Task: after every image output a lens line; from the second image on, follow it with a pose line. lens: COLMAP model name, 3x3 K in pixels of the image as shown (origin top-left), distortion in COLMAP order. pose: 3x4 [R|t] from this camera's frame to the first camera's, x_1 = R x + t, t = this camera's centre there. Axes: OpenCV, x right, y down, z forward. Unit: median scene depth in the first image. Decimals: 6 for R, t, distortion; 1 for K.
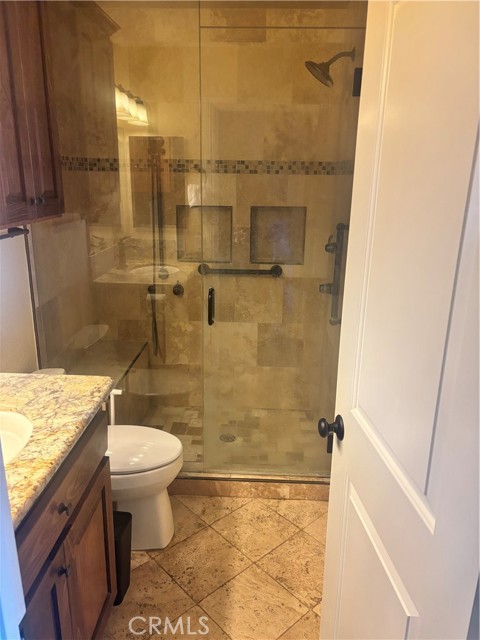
lens RADIAL K [[483.1, 0, 235.4], [0, 483.1, 325.8], [0, 0, 1]] dist [0.051484, -0.050857]
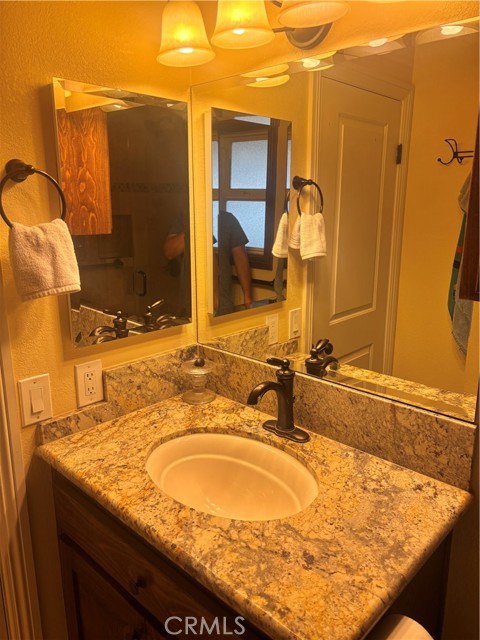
lens RADIAL K [[483.1, 0, 240.4], [0, 483.1, 319.8], [0, 0, 1]] dist [0.051484, -0.050857]
pose [[-0.649377, 0.179366, -0.739011, 0.064045], [-0.227730, 0.881324, 0.414014, -0.315971], [0.725568, 0.437146, -0.531464, 1.019066]]
